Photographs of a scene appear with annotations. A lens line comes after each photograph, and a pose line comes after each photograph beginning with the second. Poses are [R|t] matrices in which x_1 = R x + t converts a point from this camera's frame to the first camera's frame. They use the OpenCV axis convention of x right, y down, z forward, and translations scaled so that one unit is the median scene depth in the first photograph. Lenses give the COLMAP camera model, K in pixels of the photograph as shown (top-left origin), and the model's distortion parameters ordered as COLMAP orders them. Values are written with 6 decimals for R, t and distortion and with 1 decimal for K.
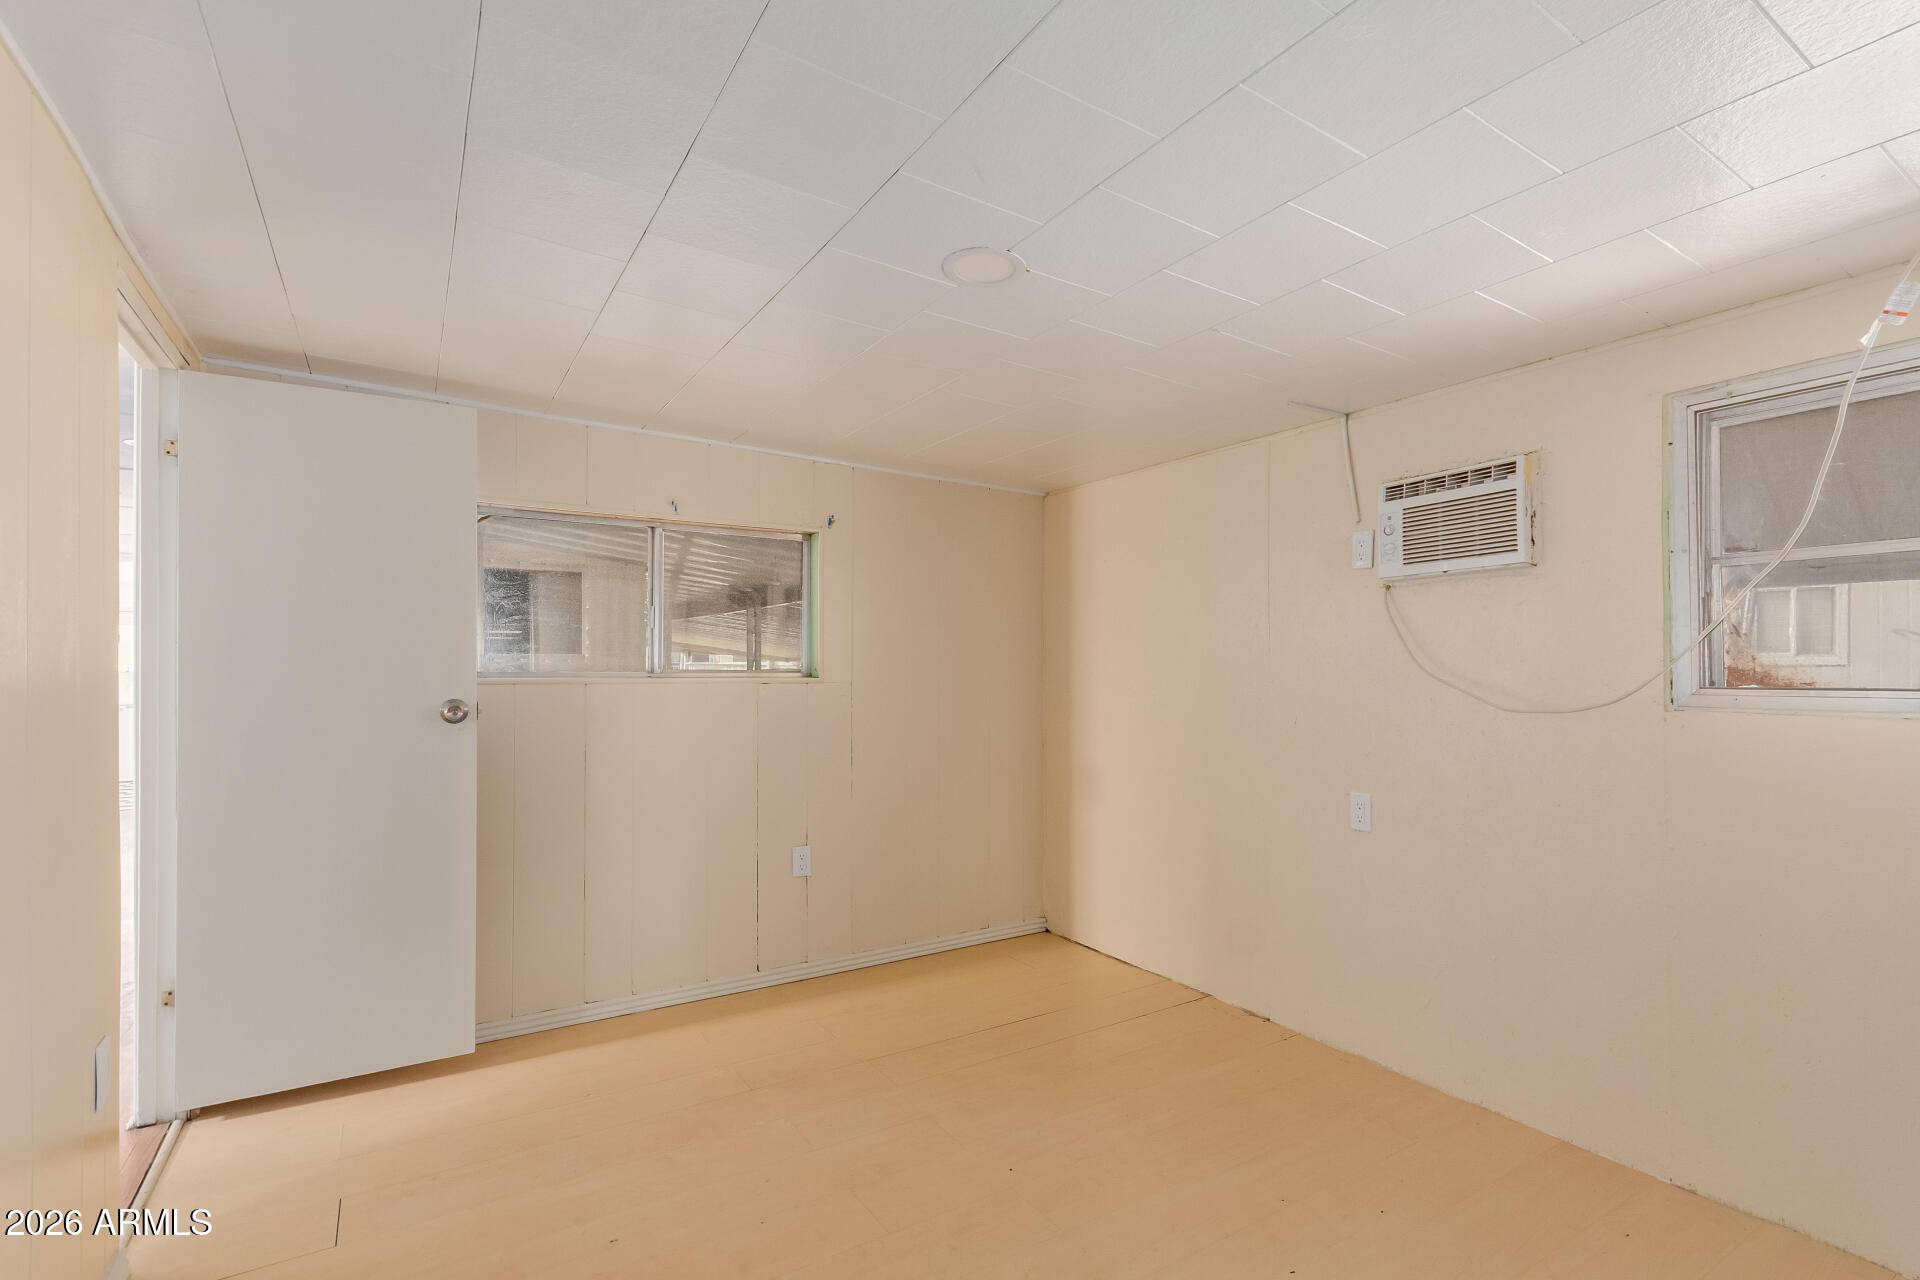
lens RADIAL K [[892.3, 0, 956.5], [0, 892.3, 654.3], [0, 0, 1]] dist [0.002417, 0.000790]
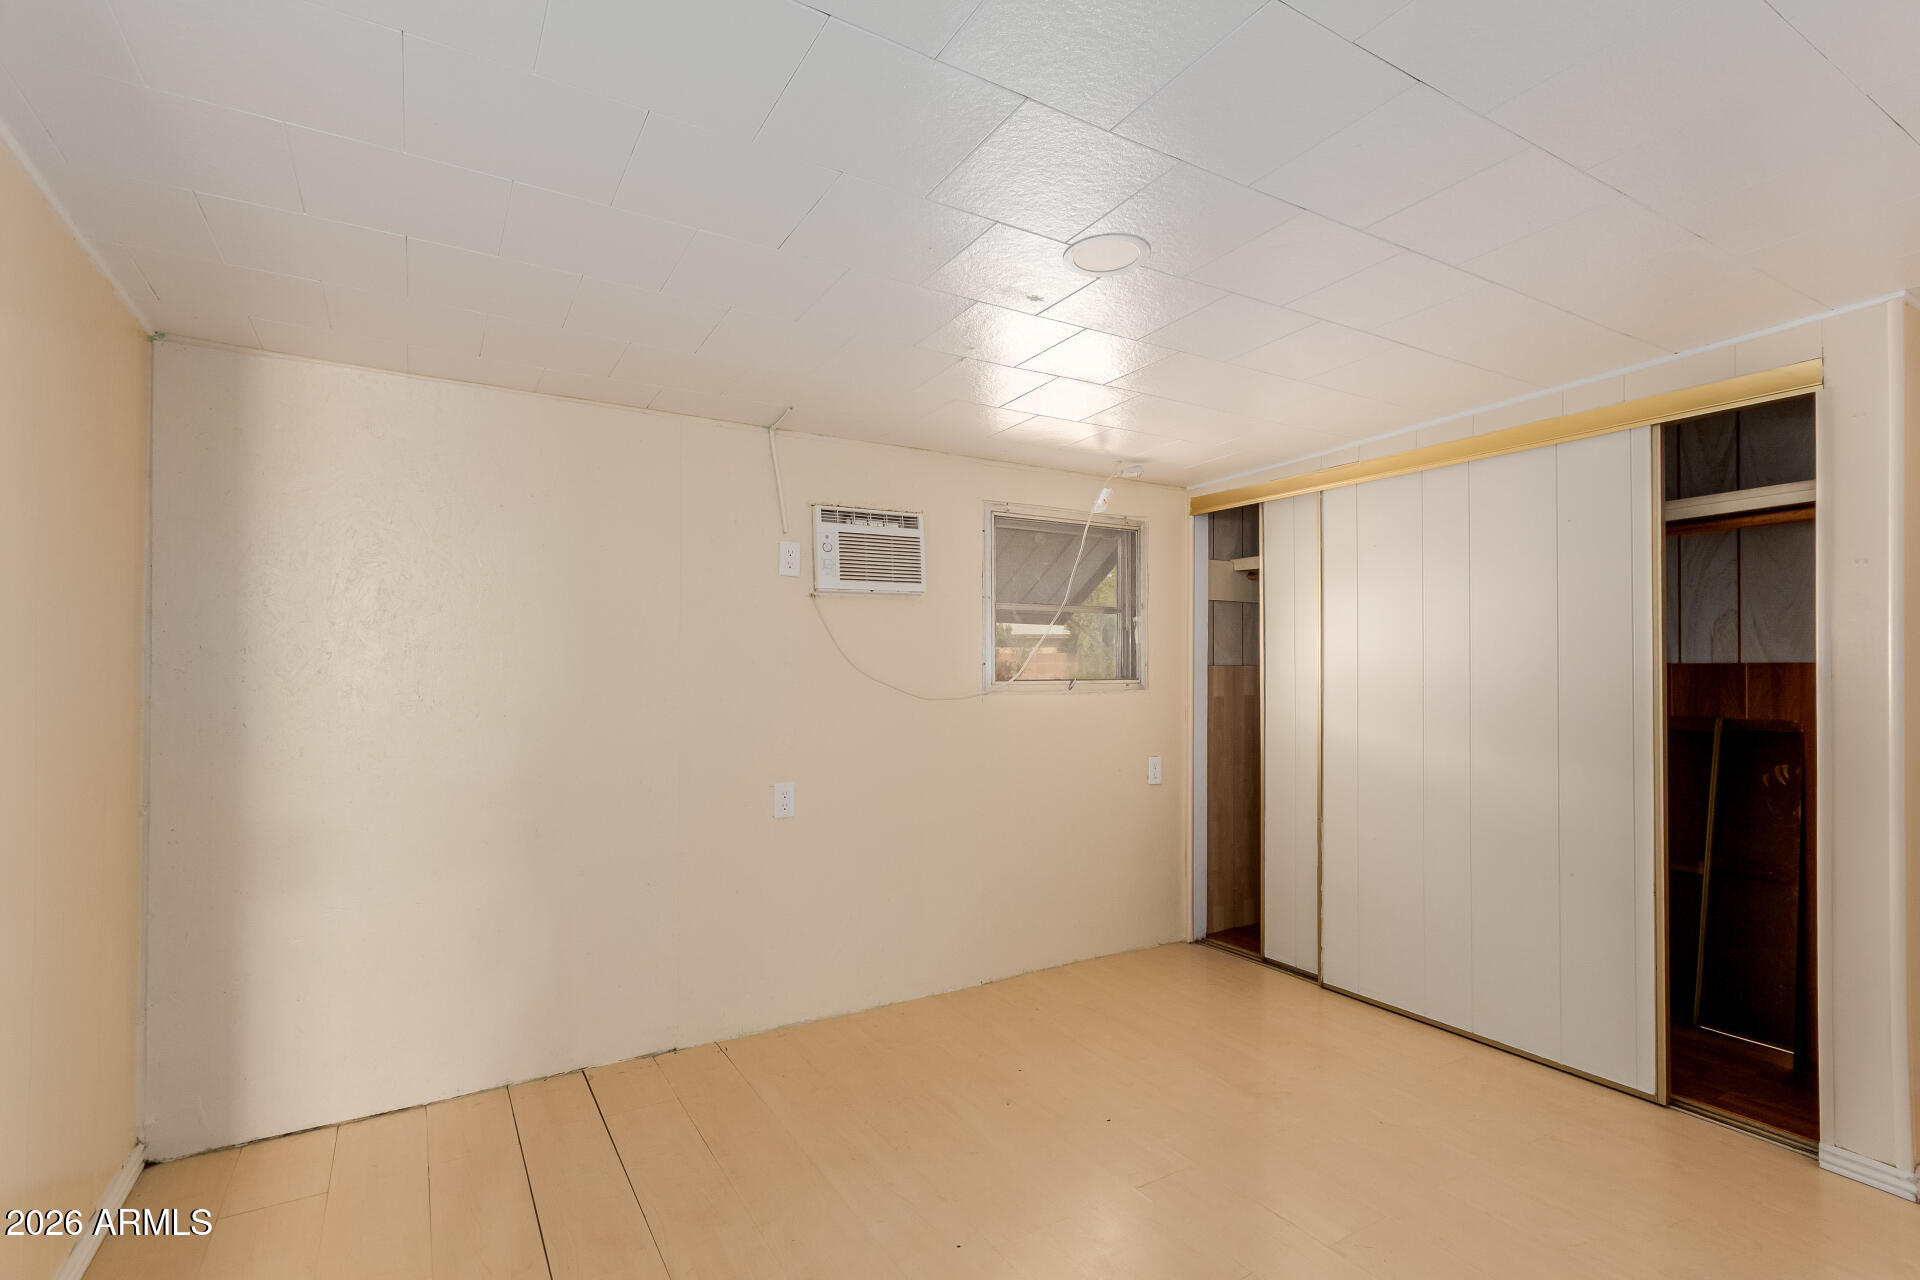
lens RADIAL K [[892.3, 0, 956.5], [0, 892.3, 654.3], [0, 0, 1]] dist [0.002417, 0.000790]
pose [[0.013542, 0.013272, 0.999820, -0.674146], [-0.021493, 0.999685, -0.012979, 0.009730], [-0.999677, -0.021313, 0.013823, 0.834804]]
